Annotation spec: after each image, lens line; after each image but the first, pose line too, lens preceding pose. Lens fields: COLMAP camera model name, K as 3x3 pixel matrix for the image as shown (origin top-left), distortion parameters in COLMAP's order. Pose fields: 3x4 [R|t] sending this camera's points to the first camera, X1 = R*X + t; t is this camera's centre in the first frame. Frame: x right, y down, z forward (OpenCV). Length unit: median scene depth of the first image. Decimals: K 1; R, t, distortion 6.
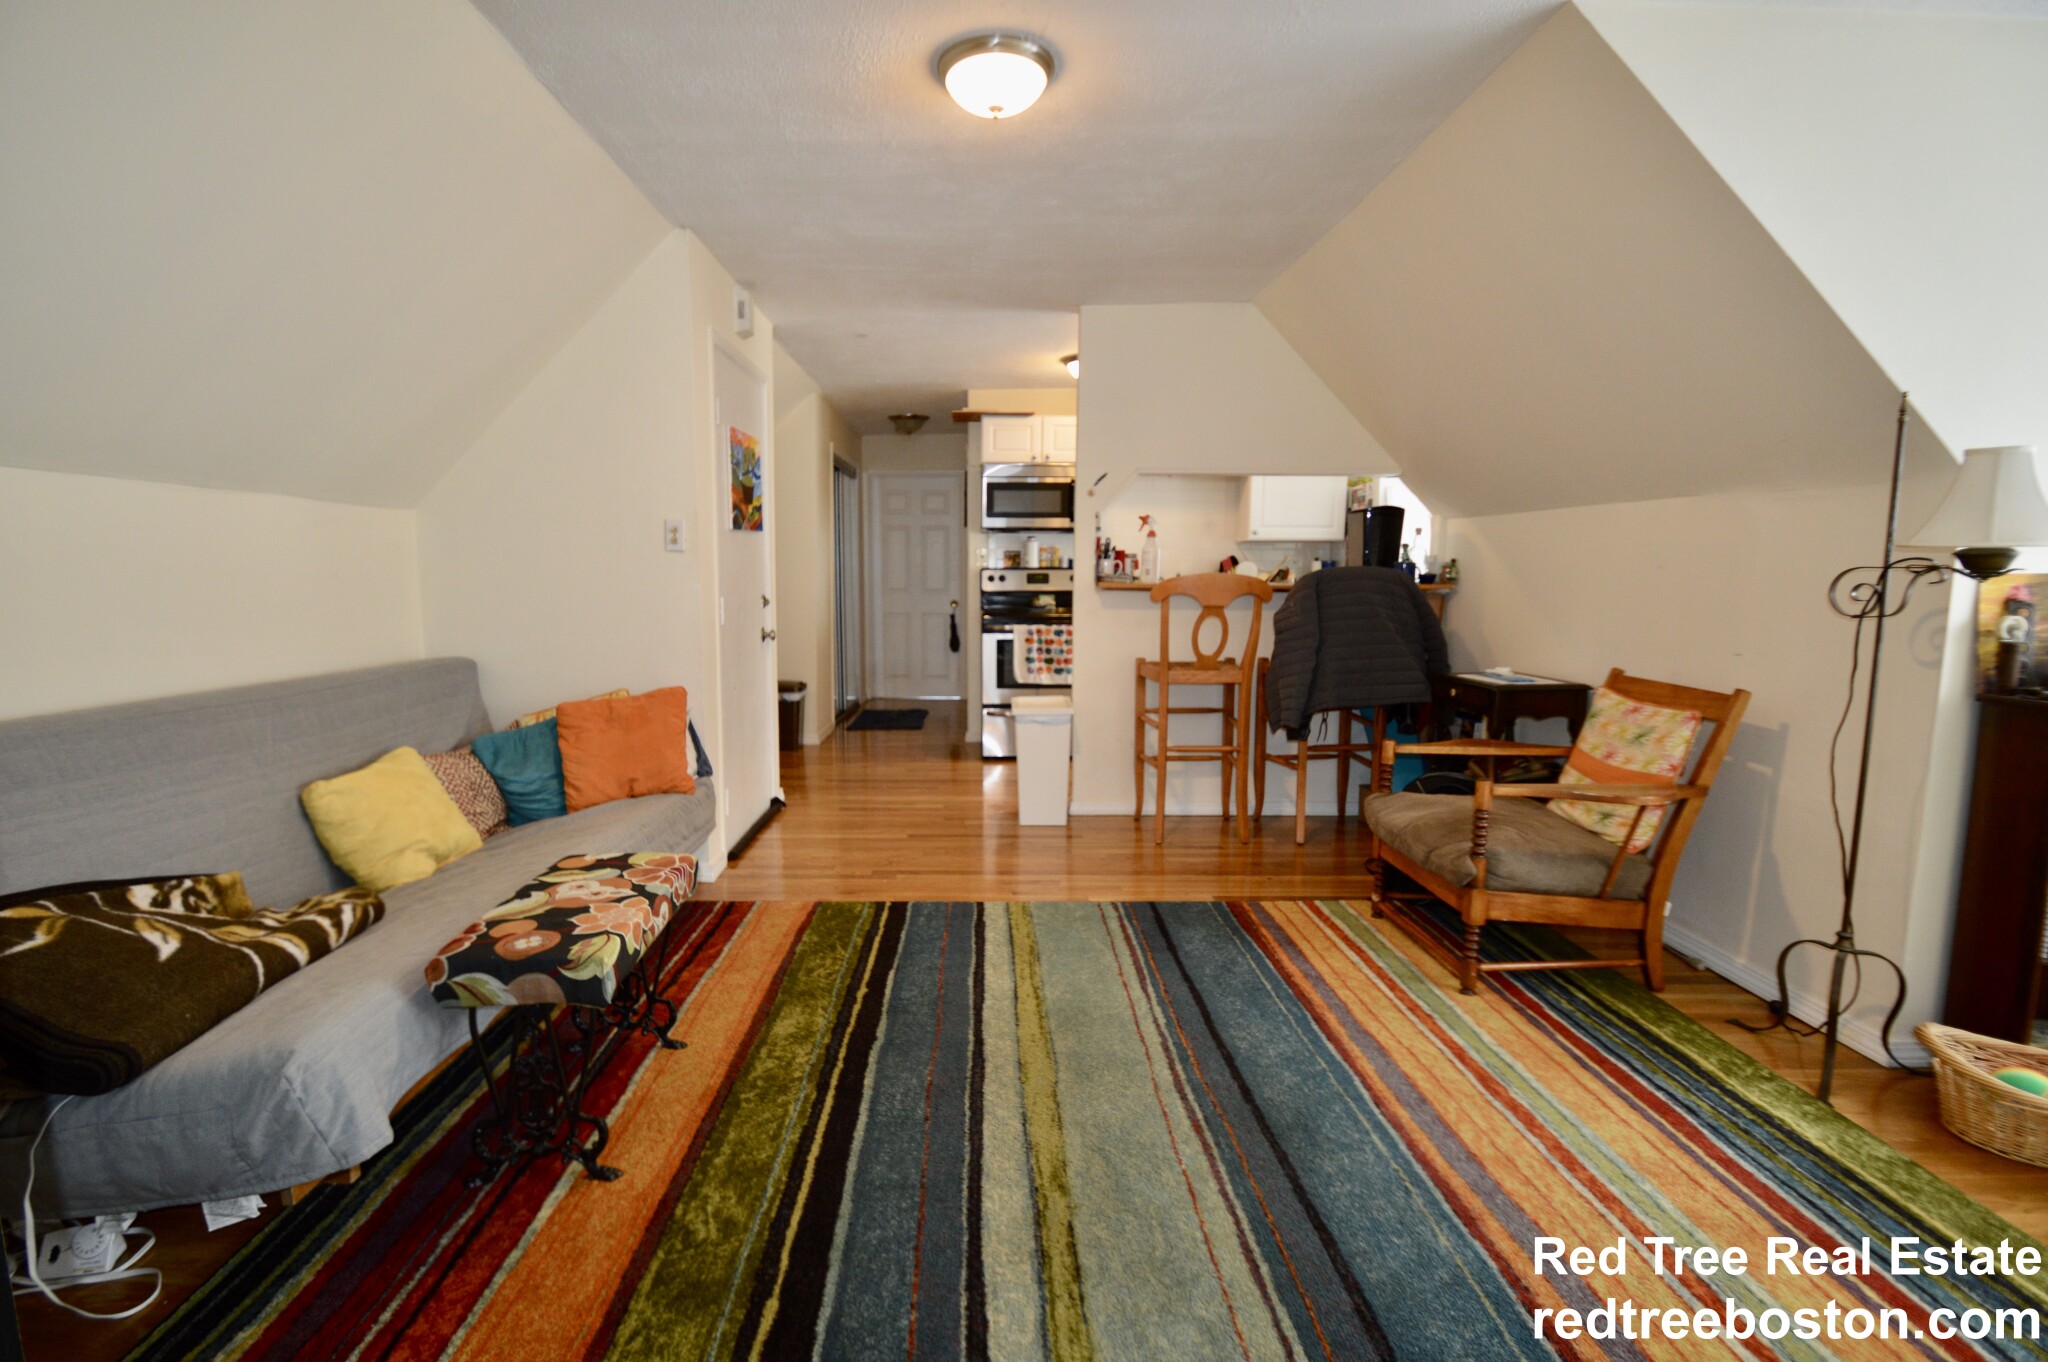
lens RADIAL K [[928.7, 0, 971.3], [0, 928.7, 686.3], [0, 0, 1]] dist [0.005690, -0.012202]
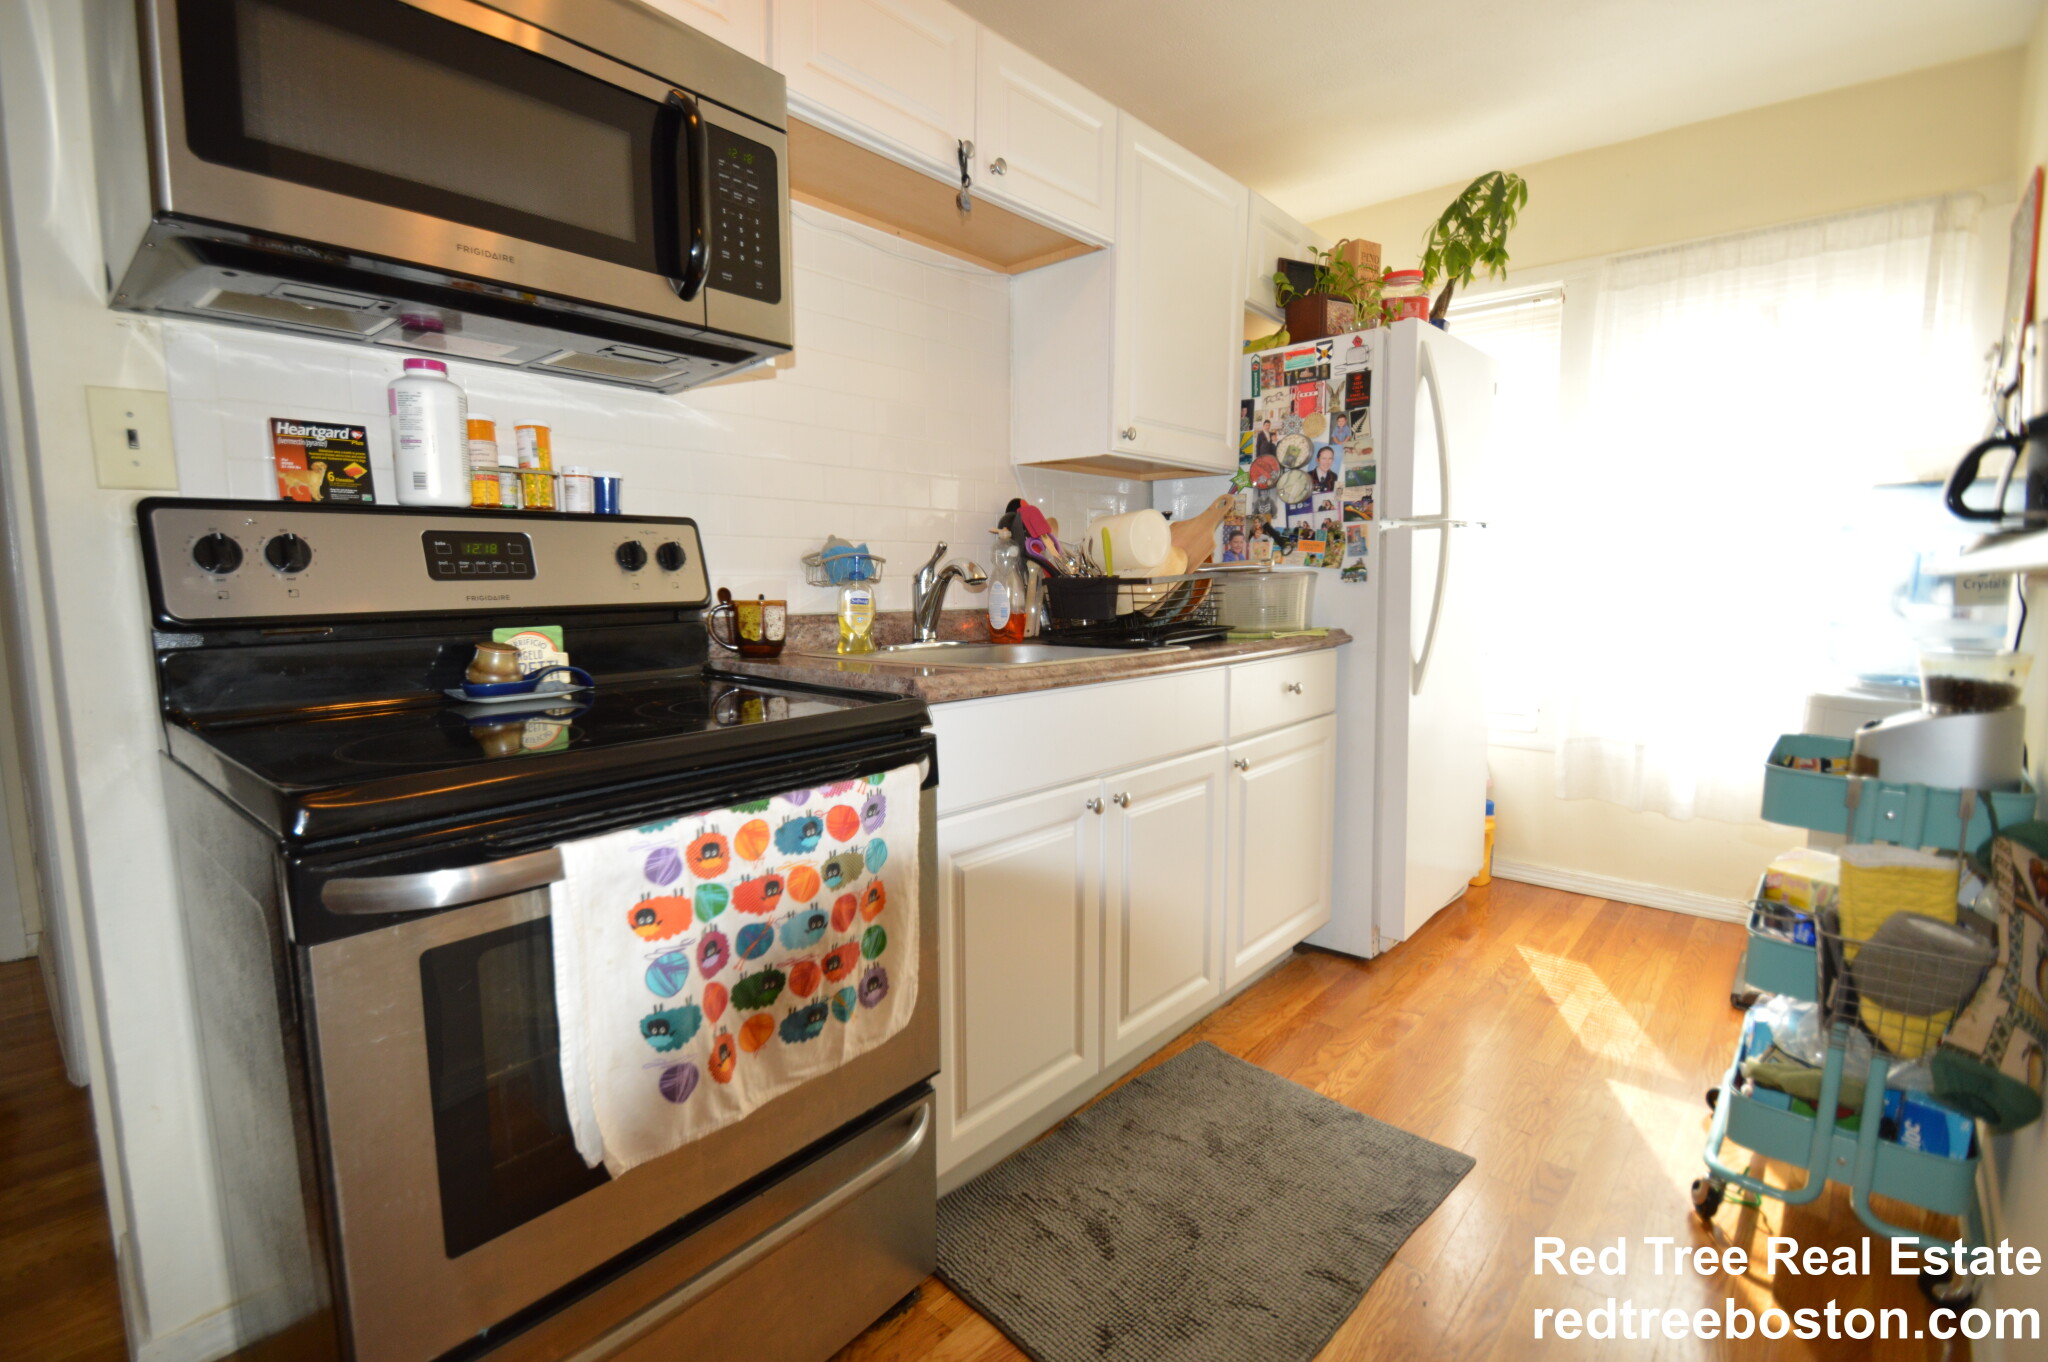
lens RADIAL K [[928.7, 0, 971.3], [0, 928.7, 686.3], [0, 0, 1]] dist [0.005690, -0.012202]
pose [[0.671713, -0.094431, 0.734768, -0.041003], [0.093518, 0.994717, 0.042347, -0.202555], [-0.734885, 0.040269, 0.676995, 1.859551]]
